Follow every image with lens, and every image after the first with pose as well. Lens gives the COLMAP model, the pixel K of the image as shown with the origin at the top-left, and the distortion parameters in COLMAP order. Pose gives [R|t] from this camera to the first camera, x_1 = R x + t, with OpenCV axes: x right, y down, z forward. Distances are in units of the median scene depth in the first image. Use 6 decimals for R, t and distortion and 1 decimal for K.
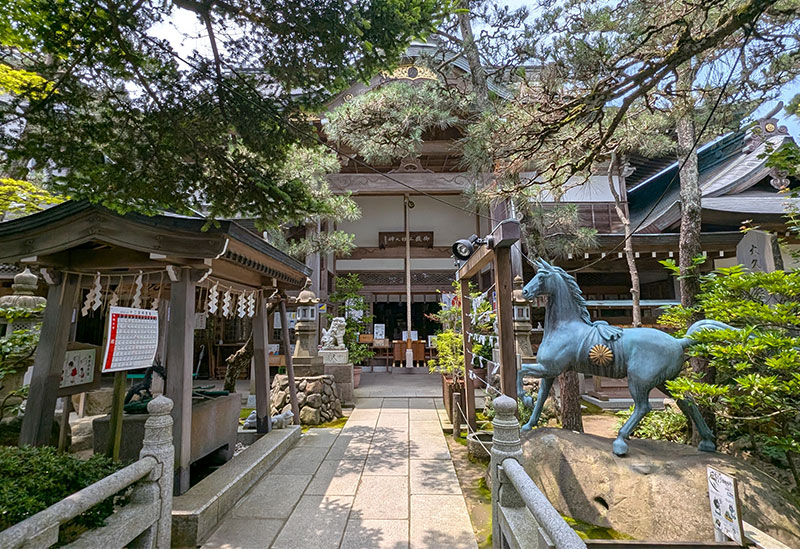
lens RADIAL K [[397.1, 0, 400.0], [0, 397.1, 274.5], [0, 0, 1]] dist [0.000616, -0.017085]
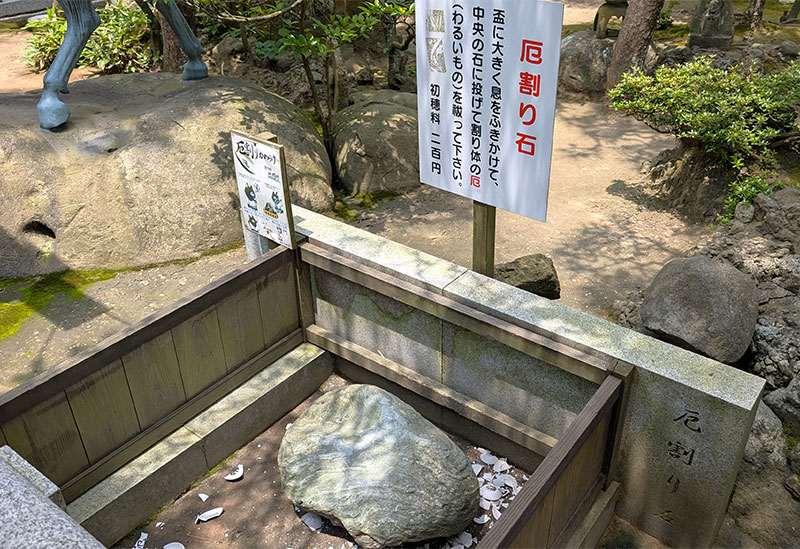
lens RADIAL K [[734.2, 0, 400.0], [0, 734.2, 274.5], [0, 0, 1]] dist [0.056900, -0.010282]
pose [[0.586708, -0.414162, 0.695877, 0.102349], [-0.106895, 0.812192, 0.573514, 0.038073], [-0.802713, -0.410870, 0.432247, 0.208214]]
